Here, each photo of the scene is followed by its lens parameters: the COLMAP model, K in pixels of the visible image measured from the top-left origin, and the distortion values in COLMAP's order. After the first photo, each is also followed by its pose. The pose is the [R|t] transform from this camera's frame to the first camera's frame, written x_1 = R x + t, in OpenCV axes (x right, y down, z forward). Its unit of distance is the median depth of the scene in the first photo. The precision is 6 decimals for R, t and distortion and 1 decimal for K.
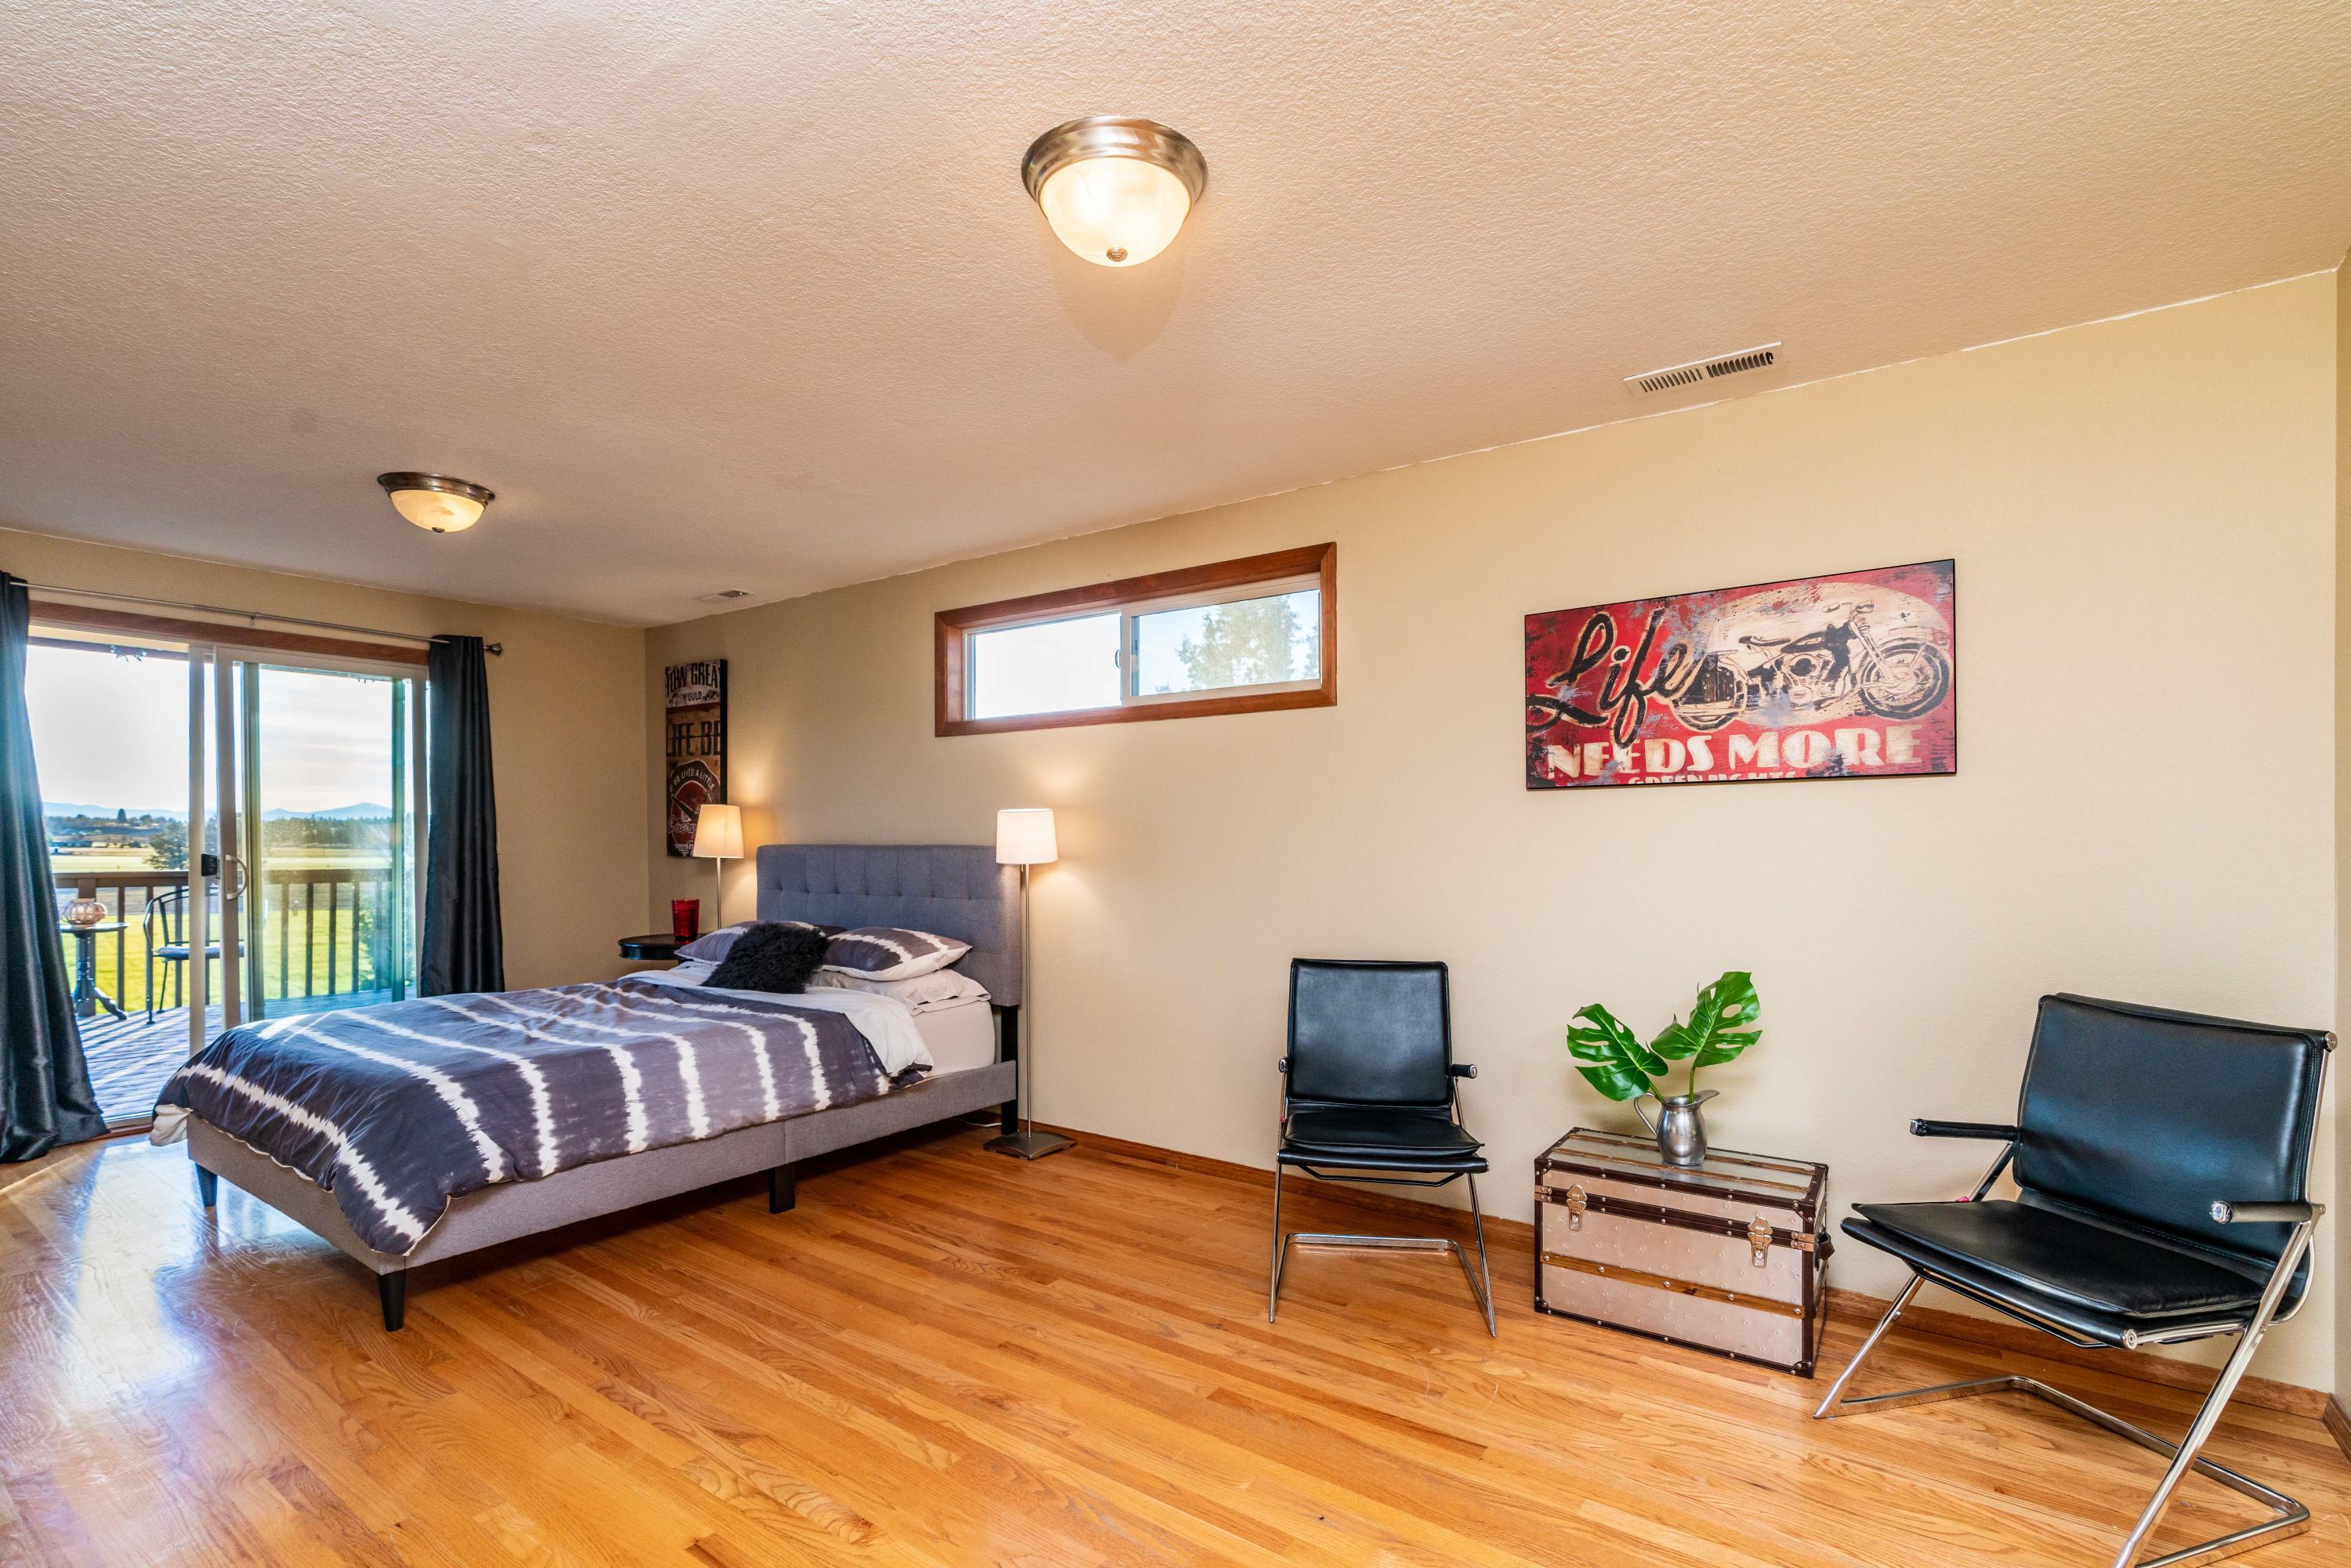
lens RADIAL K [[1070.2, 0, 1175.6], [0, 1070.2, 812.7], [0, 0, 1]] dist [-0.014593, 0.000487]
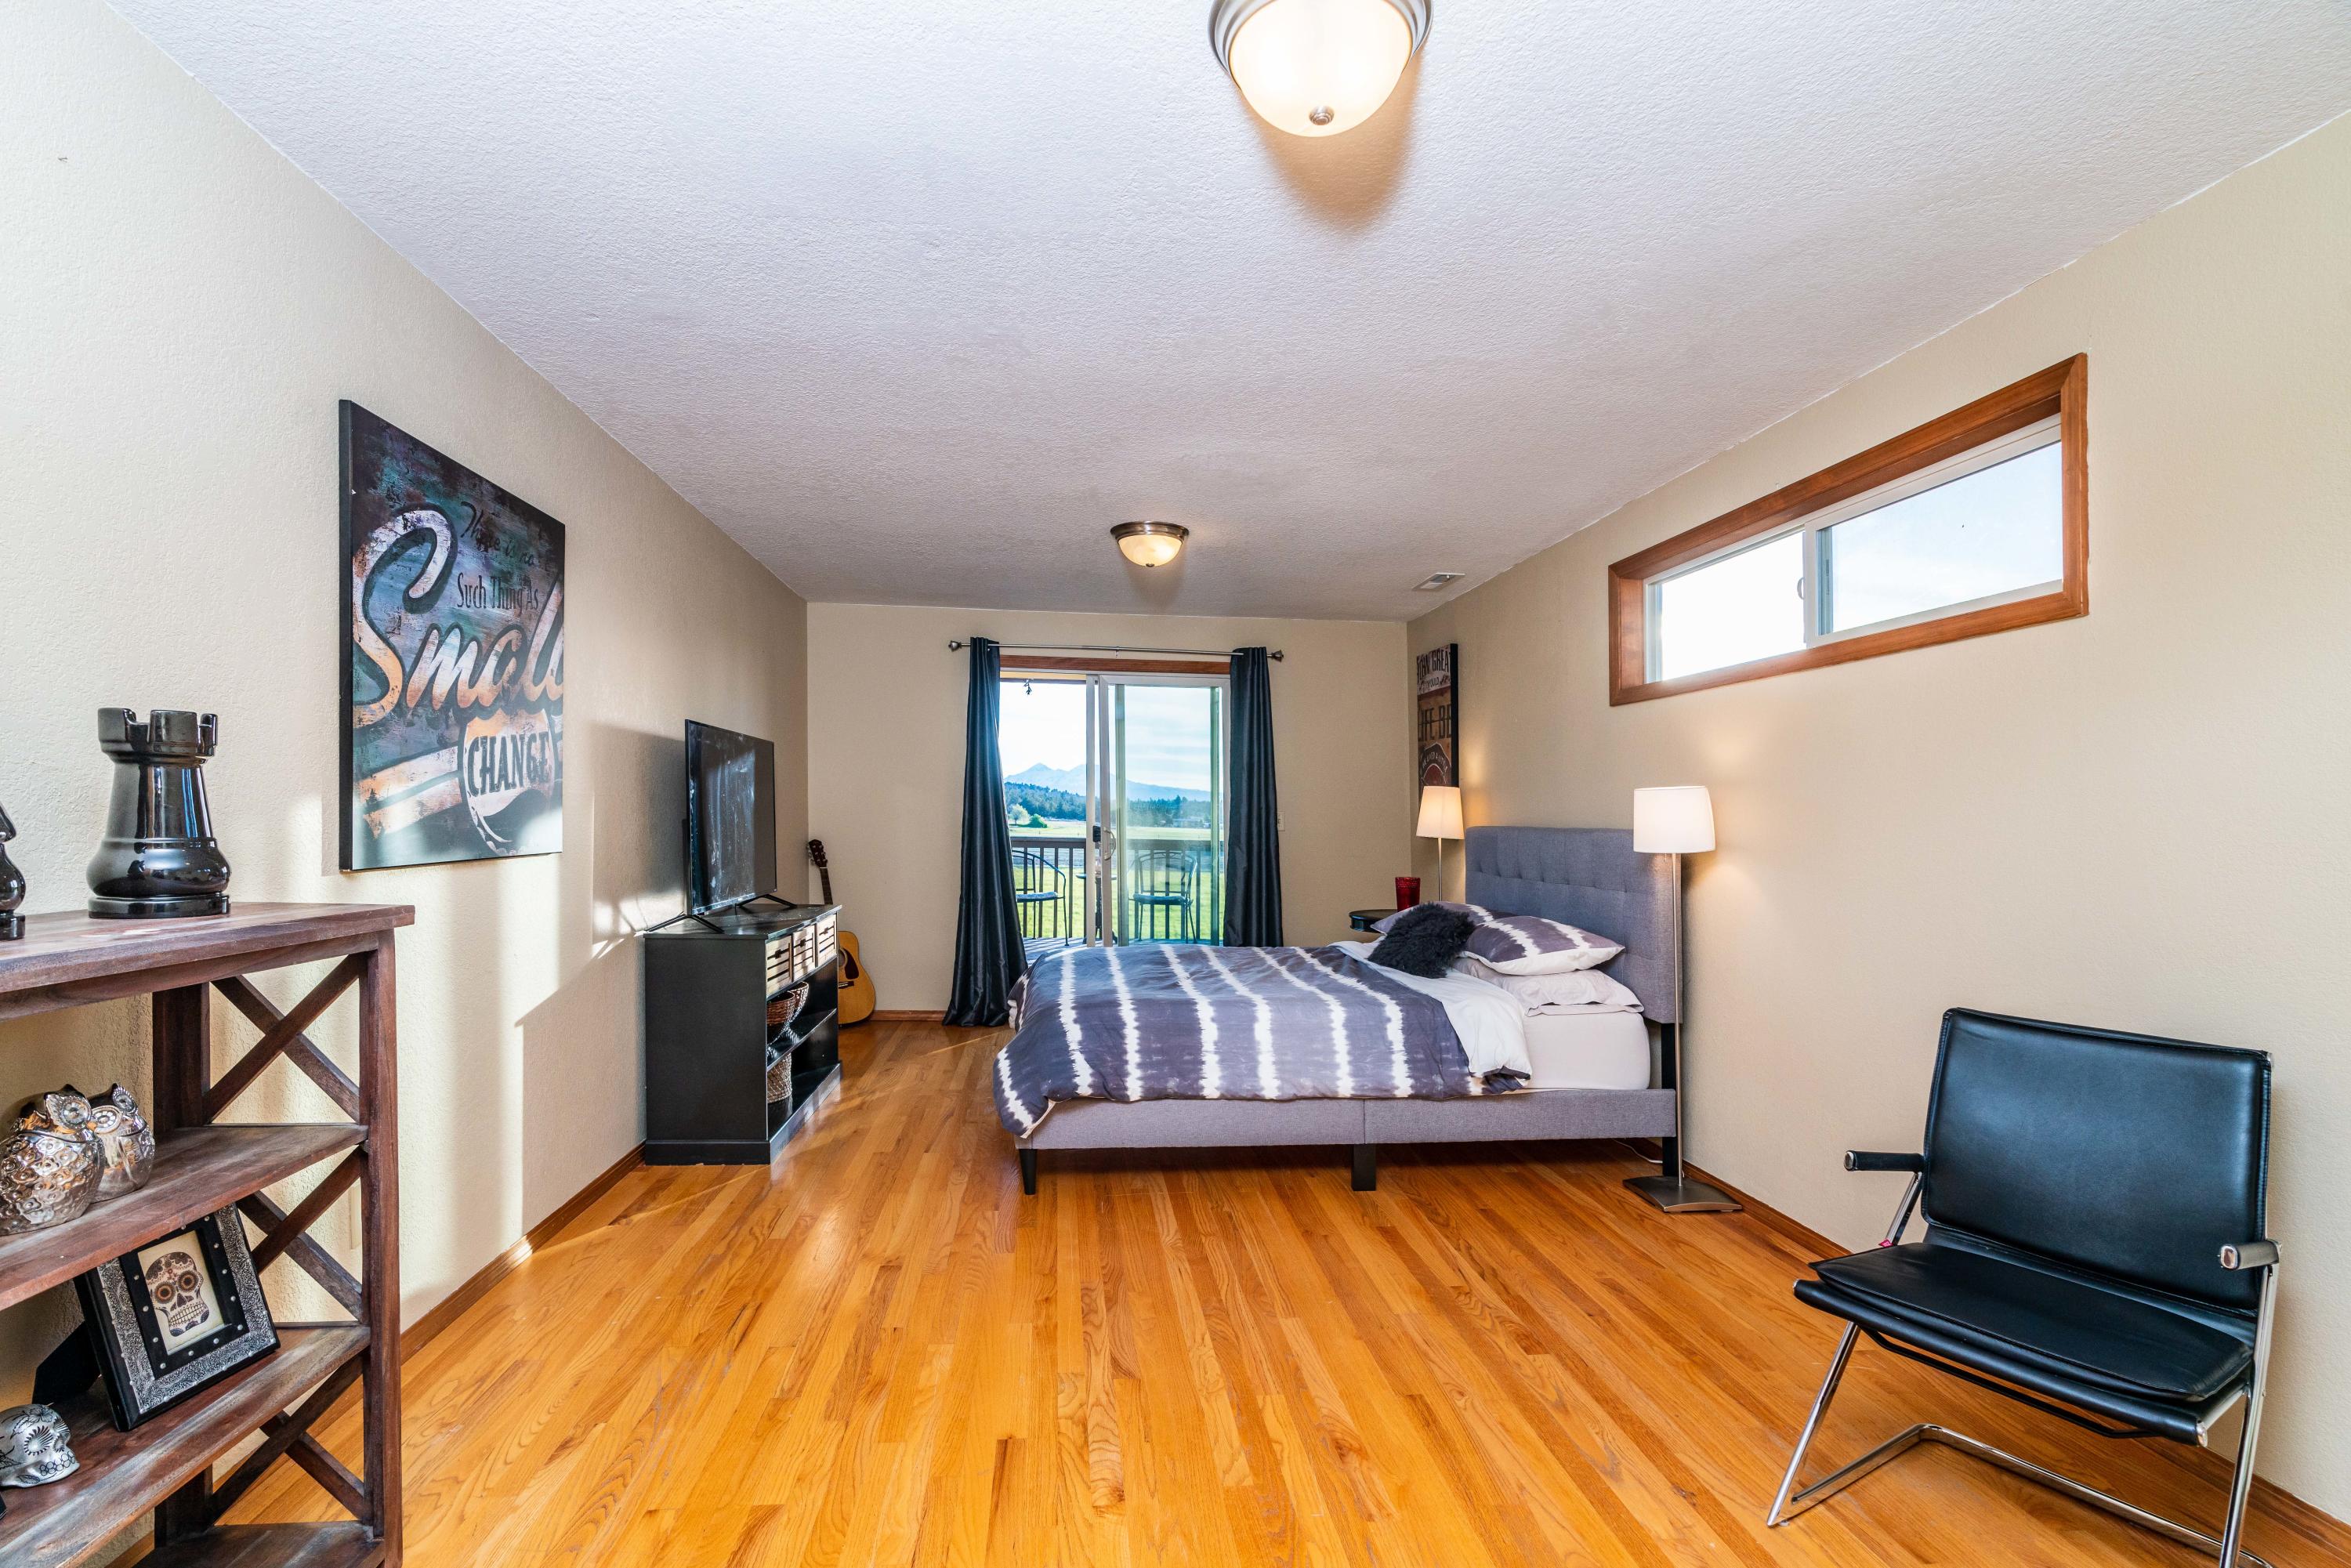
lens RADIAL K [[1078.6, 0, 1175.5], [0, 1078.6, 784.0], [0, 0, 1]] dist [-0.018817, 0.000307]
pose [[0.663969, -0.012461, -0.747656, 0.259125], [0.003727, 0.999904, -0.013354, 0.004958], [0.747750, 0.006080, 0.663952, 0.185699]]
